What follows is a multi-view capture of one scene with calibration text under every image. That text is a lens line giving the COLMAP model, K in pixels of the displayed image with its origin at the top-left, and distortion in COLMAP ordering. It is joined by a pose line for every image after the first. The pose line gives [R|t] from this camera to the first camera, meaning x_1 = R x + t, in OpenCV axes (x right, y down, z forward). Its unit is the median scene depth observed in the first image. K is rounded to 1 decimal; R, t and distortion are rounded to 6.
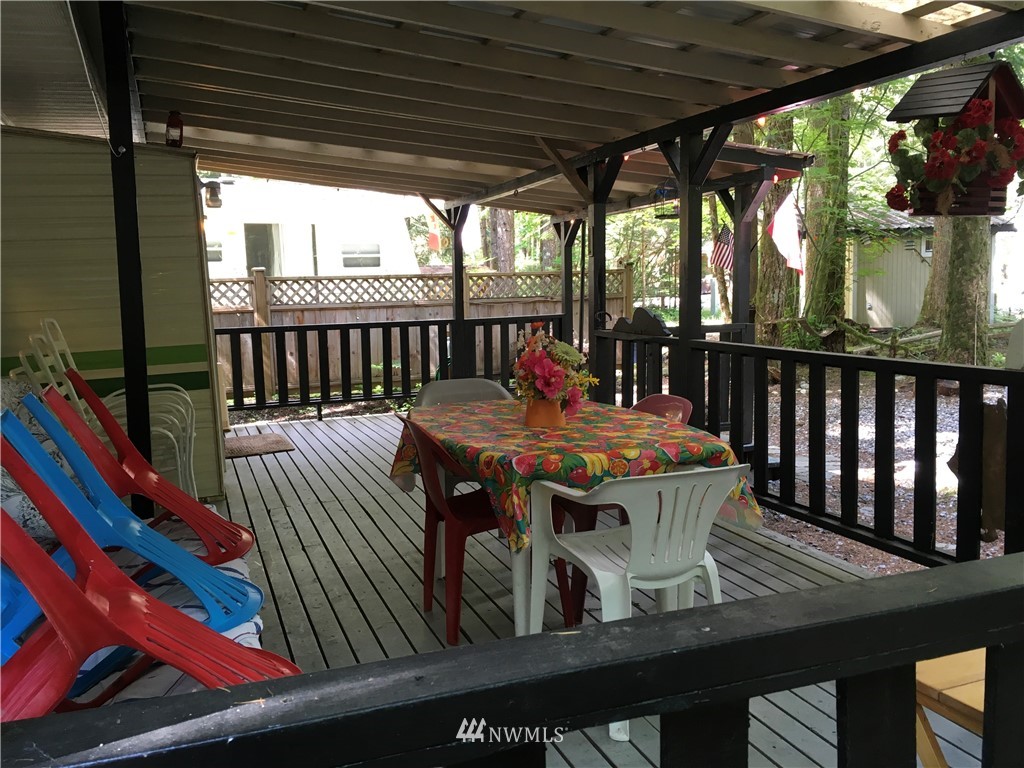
lens RADIAL K [[870.1, 0, 512.8], [0, 870.1, 382.2], [0, 0, 1]] dist [0.086262, -0.124977]
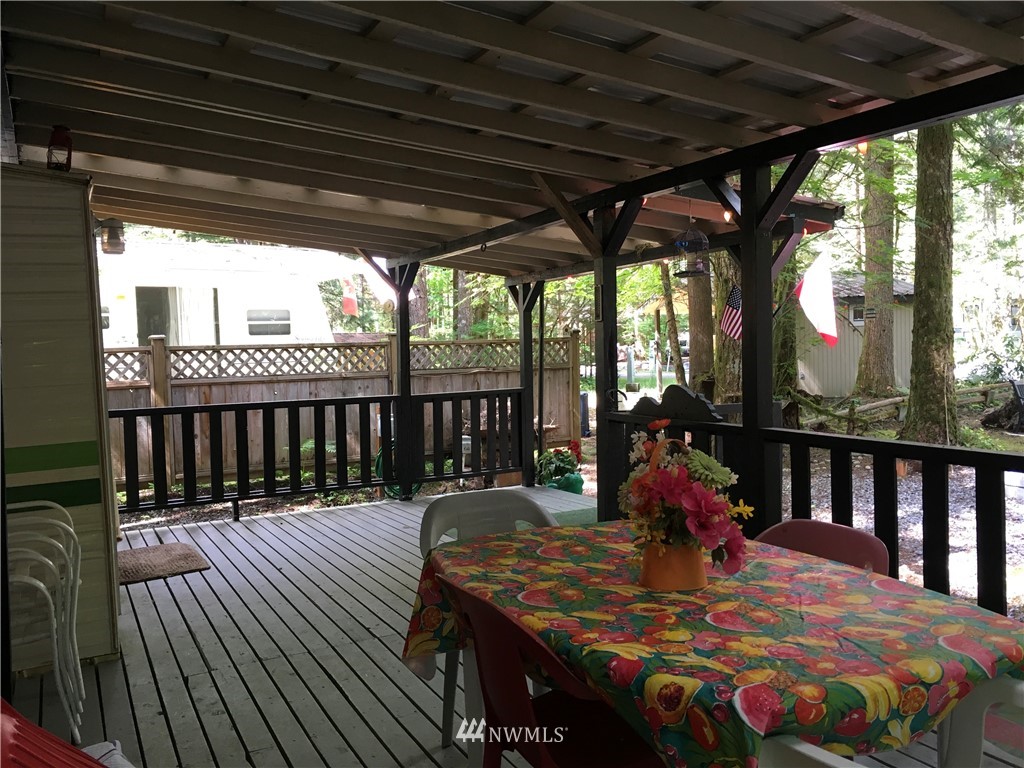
lens RADIAL K [[870.1, 0, 512.8], [0, 870.1, 382.2], [0, 0, 1]] dist [0.086262, -0.124977]
pose [[0.993229, -0.005511, 0.116040, -0.055379], [0.014477, 0.996959, -0.076567, -0.017939], [-0.115265, 0.077729, 0.990289, 0.140738]]
